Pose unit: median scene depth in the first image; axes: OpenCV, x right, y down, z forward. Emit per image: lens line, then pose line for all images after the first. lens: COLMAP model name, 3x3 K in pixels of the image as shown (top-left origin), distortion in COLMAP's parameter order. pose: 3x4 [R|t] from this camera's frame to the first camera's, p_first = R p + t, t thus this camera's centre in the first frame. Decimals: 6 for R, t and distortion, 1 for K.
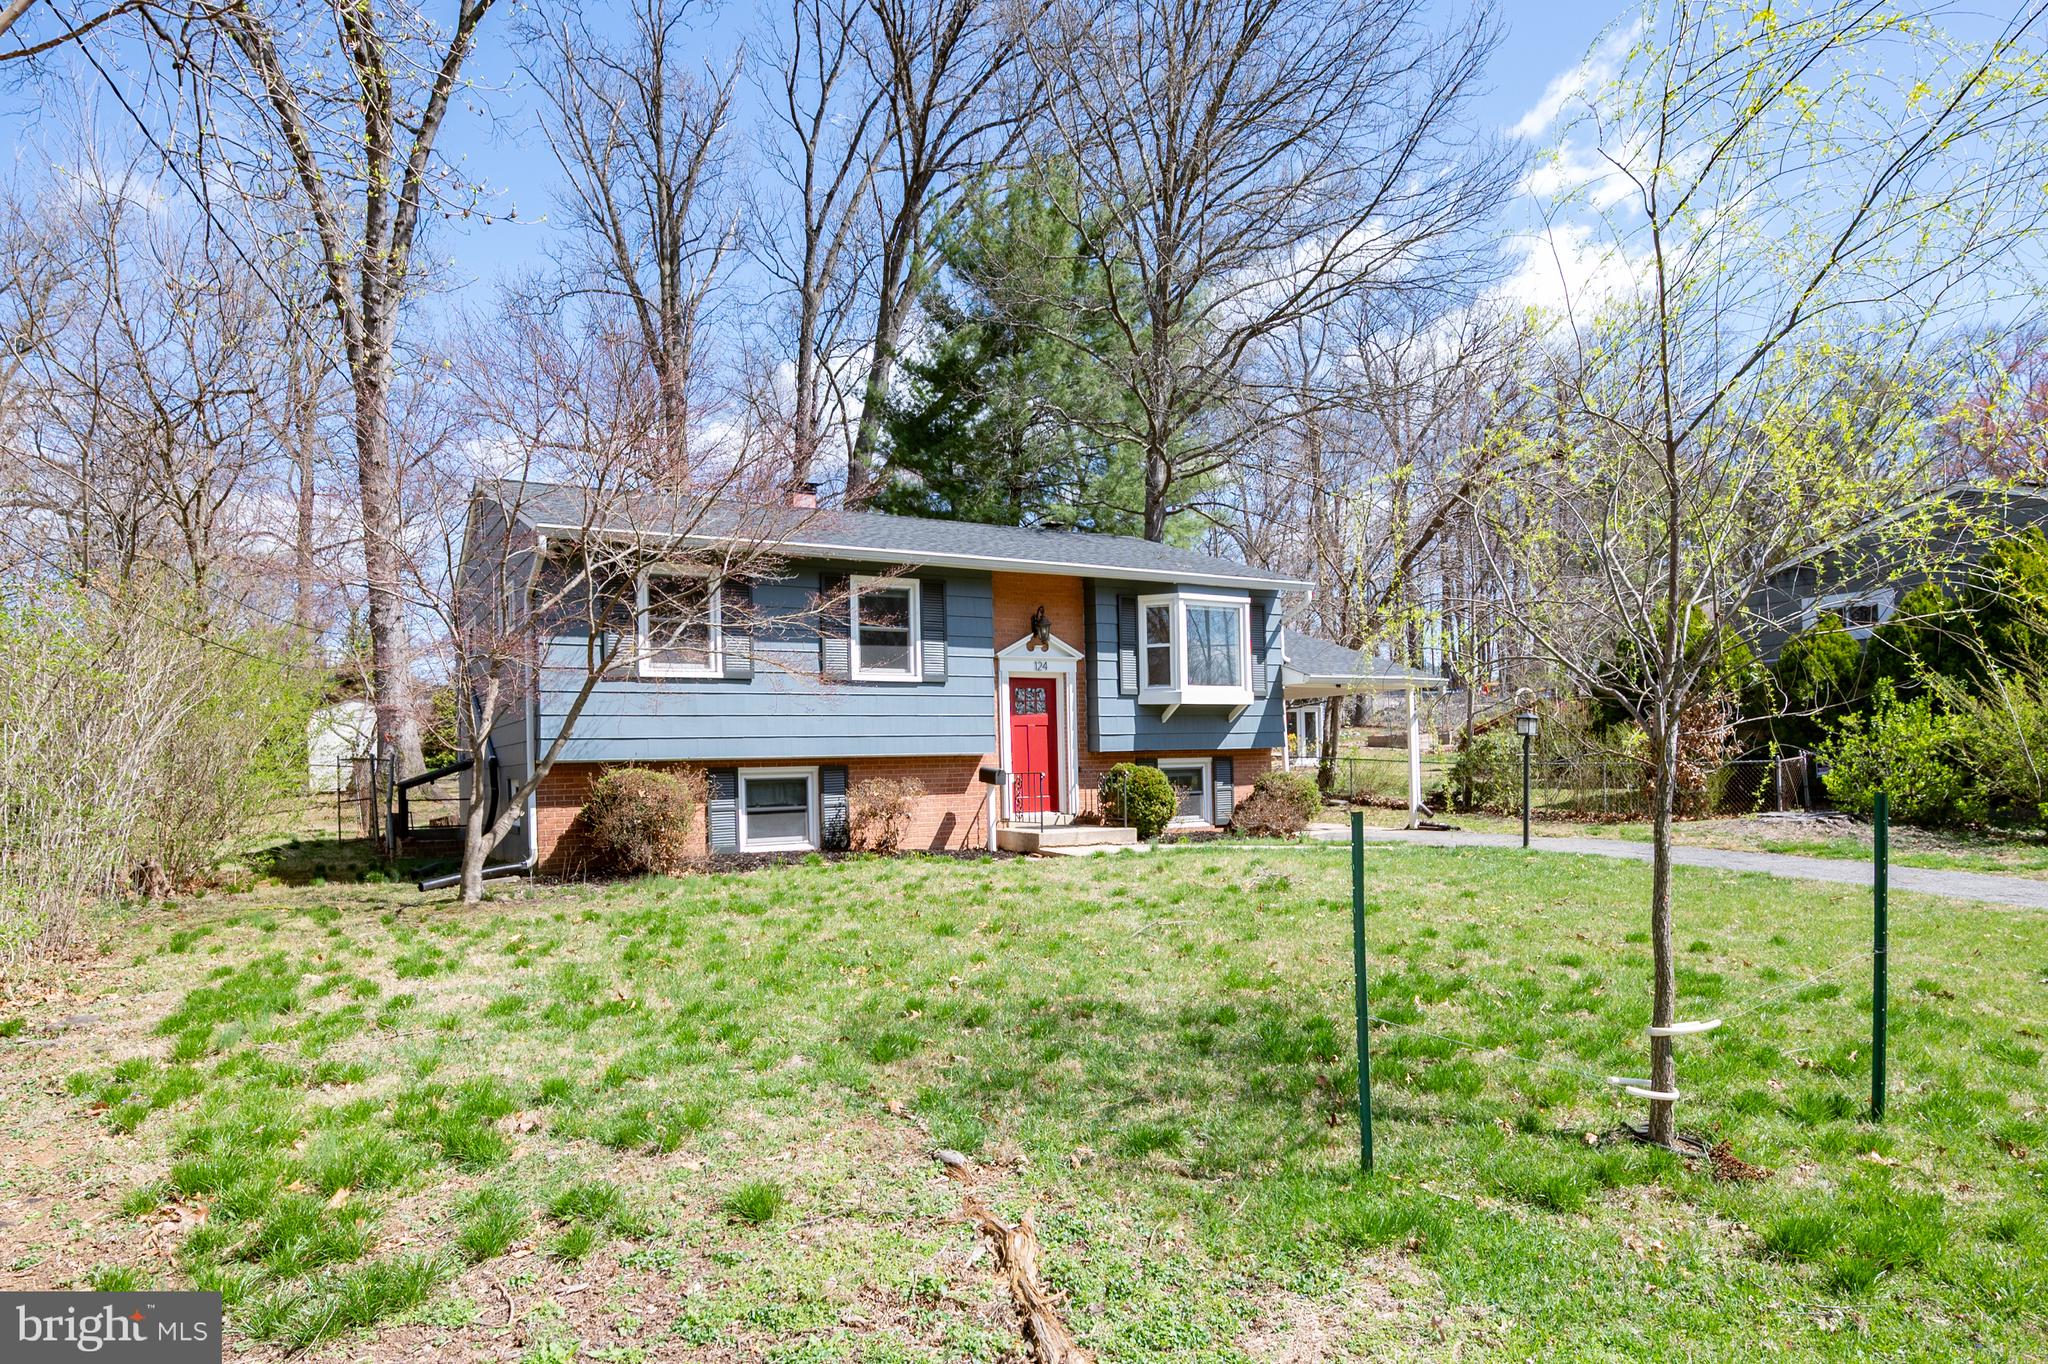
lens RADIAL K [[1122.2, 0, 1024.0], [0, 1122.2, 682.0], [0, 0, 1]] dist [0.001691, 0.000933]
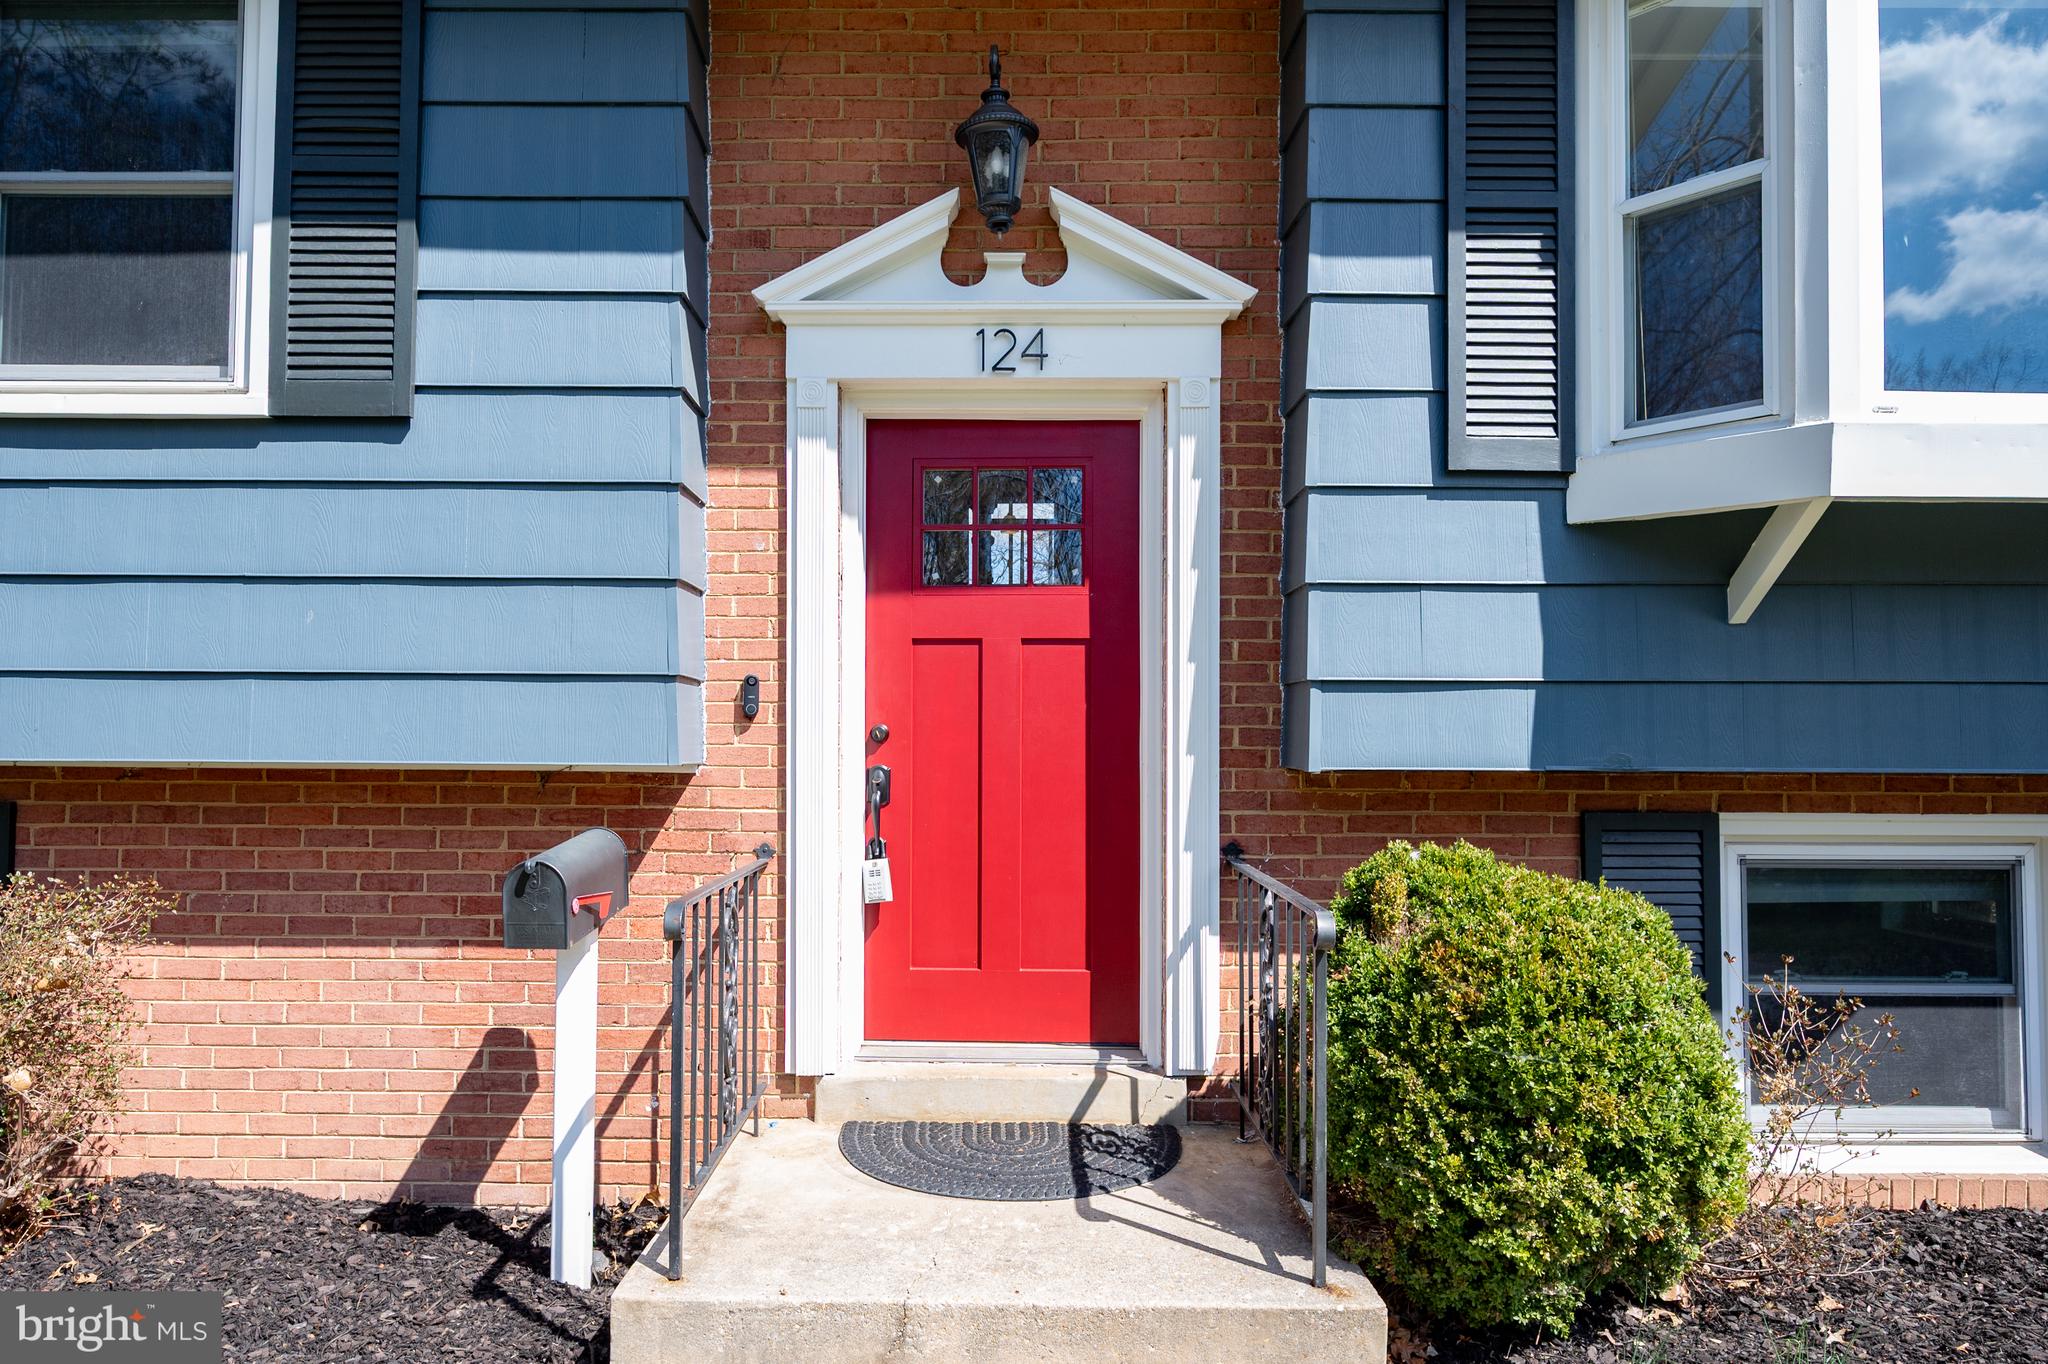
lens RADIAL K [[1230.1, 0, 1055.6], [0, 1230.1, 685.2], [0, 0, 1]] dist [0.000639, -0.000050]
pose [[0.850957, 0.001025, -0.525235, 0.140574], [0.013365, 0.999632, 0.023604, 0.042039], [0.525065, -0.027105, 0.850630, 0.800618]]
